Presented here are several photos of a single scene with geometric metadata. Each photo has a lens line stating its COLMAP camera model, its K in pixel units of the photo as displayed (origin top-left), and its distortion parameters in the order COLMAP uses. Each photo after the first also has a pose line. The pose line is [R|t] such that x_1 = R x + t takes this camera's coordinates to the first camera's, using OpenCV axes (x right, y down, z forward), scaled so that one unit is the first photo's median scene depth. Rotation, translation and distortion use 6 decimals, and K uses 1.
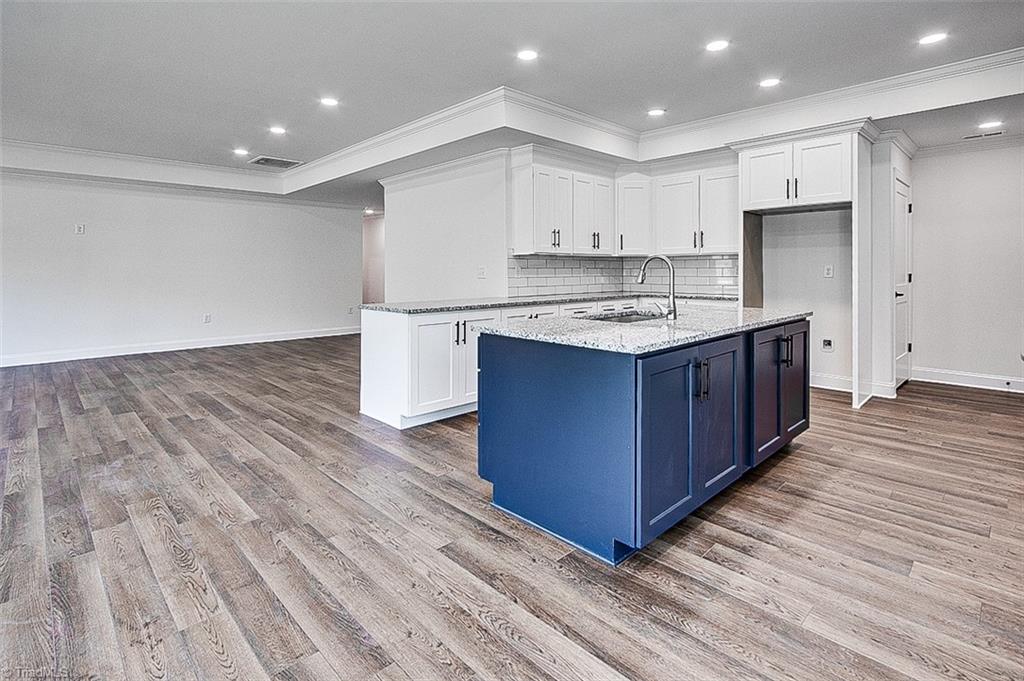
lens RADIAL K [[491.2, 0, 501.5], [0, 491.2, 275.7], [0, 0, 1]] dist [-0.001786, 0.002108]
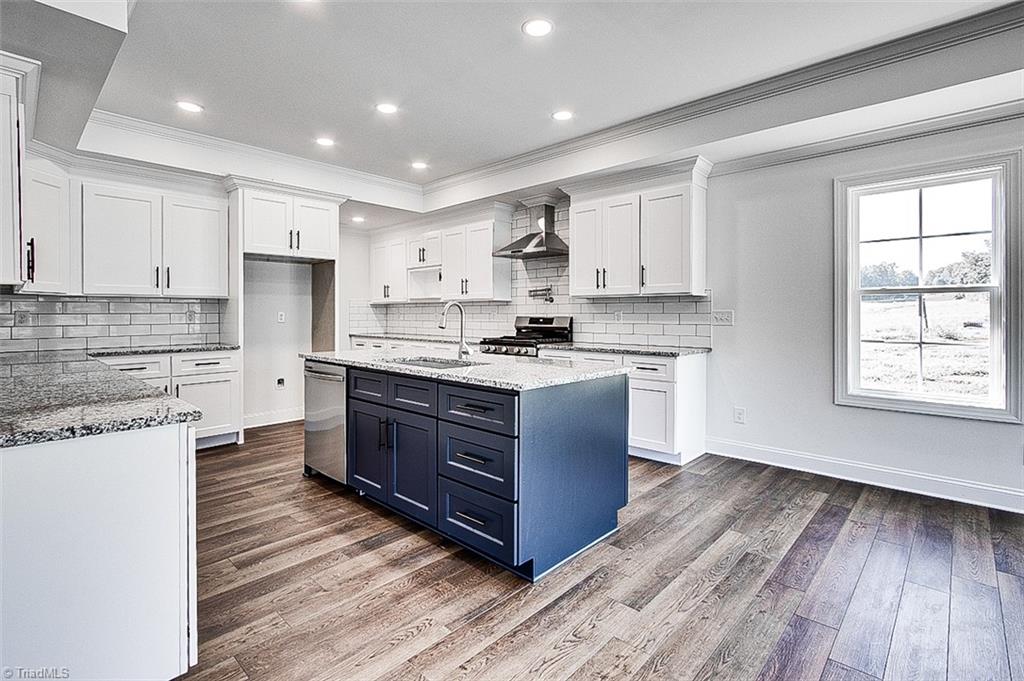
lens RADIAL K [[491.2, 0, 499.8], [0, 491.2, 310.3], [0, 0, 1]] dist [-0.001786, 0.002108]
pose [[-0.040646, 0.012753, 0.999092, -0.895146], [0.017295, 0.999778, -0.012058, -0.004915], [-0.999024, 0.016790, -0.040858, 1.093770]]
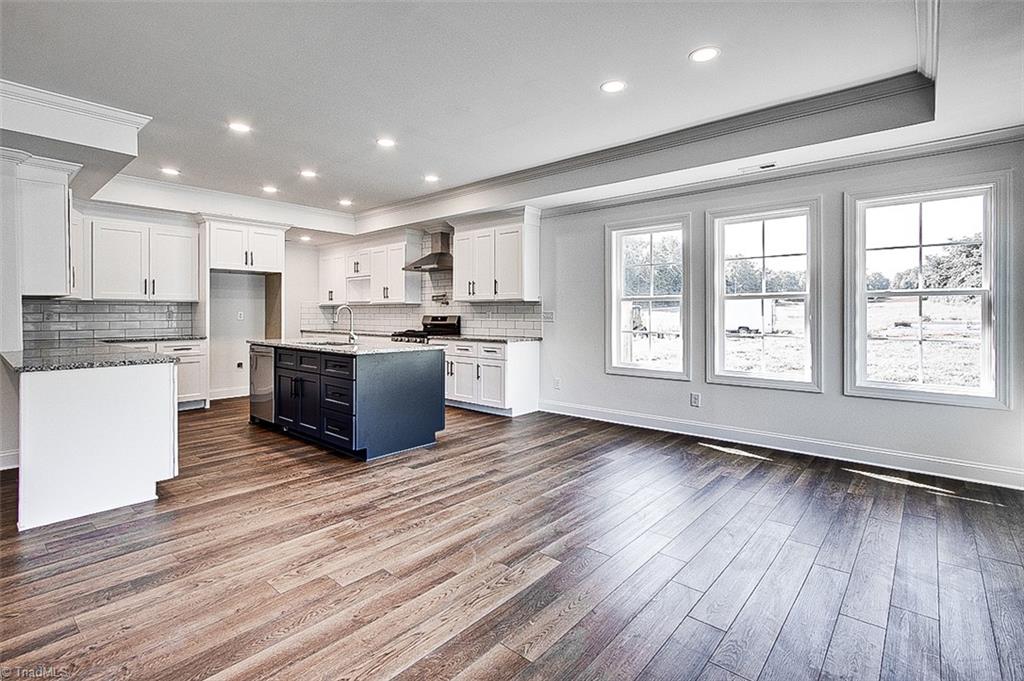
lens RADIAL K [[491.2, 0, 501.5], [0, 491.2, 311.5], [0, 0, 1]] dist [-0.001786, 0.002108]
pose [[-0.079524, 0.010579, 0.996777, -1.636586], [0.015812, 0.999831, -0.009350, 0.007096], [-0.996708, 0.015018, -0.079678, 0.692667]]
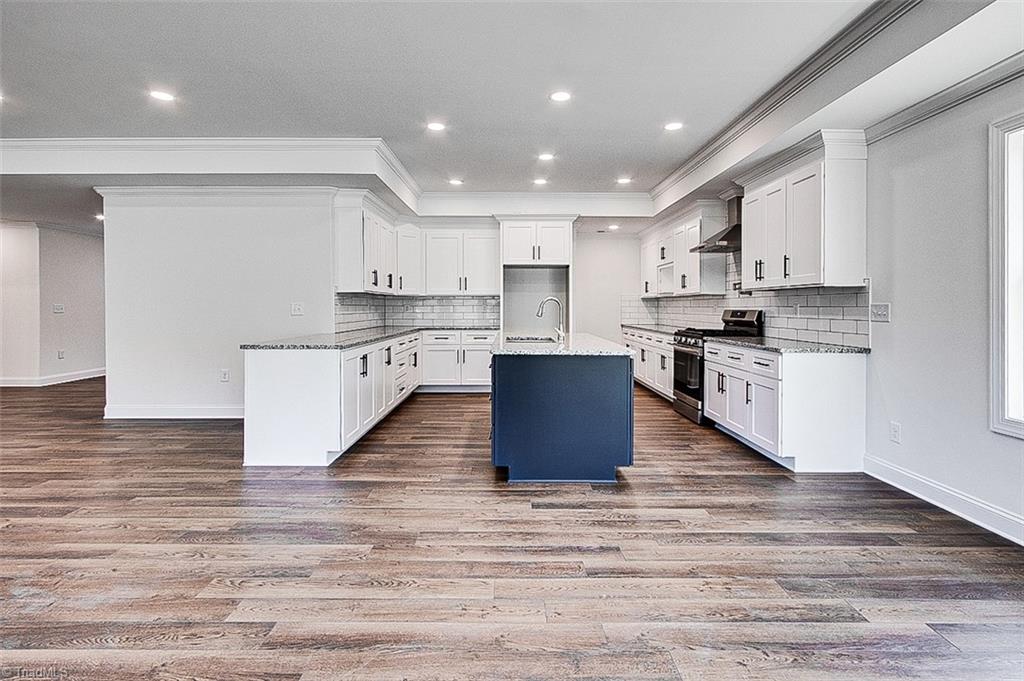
lens RADIAL K [[491.2, 0, 498.3], [0, 491.2, 310.8], [0, 0, 1]] dist [-0.001786, 0.002108]
pose [[0.698669, 0.000467, 0.715445, -0.999230], [0.005129, 0.999971, -0.005661, 0.009974], [-0.715426, 0.007625, 0.698647, 0.088044]]
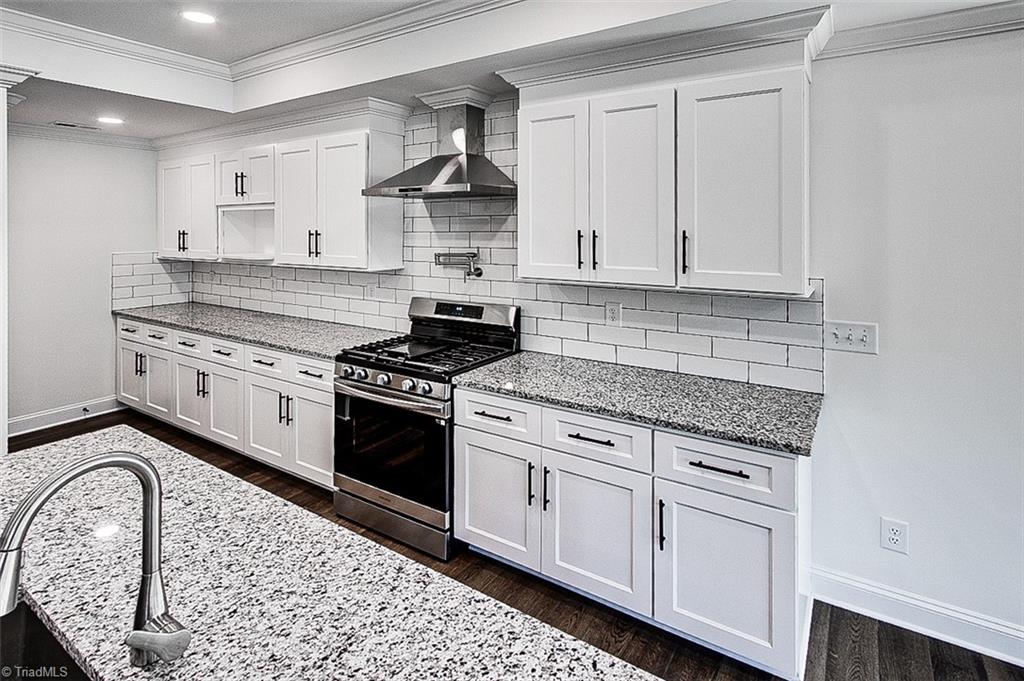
lens RADIAL K [[491.2, 0, 476.1], [0, 491.2, 207.0], [0, 0, 1]] dist [-0.001786, 0.002108]
pose [[-0.263574, 0.025027, 0.964314, 0.060974], [0.037208, 0.999183, -0.015762, -0.214959], [-0.963921, 0.031726, -0.264290, 1.097838]]
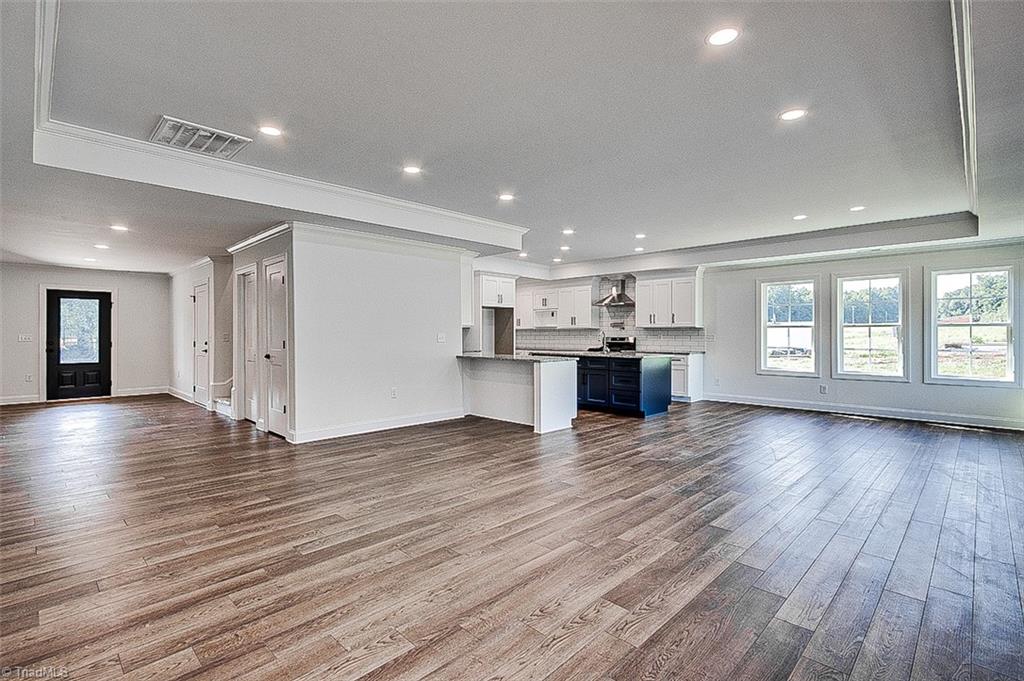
lens RADIAL K [[491.2, 0, 494.3], [0, 491.2, 330.1], [0, 0, 1]] dist [-0.001786, 0.002108]
pose [[-0.014688, 0.016552, 0.999755, -2.874187], [0.014863, 0.999756, -0.016334, -0.007258], [-0.999782, 0.014619, -0.014930, 1.926057]]
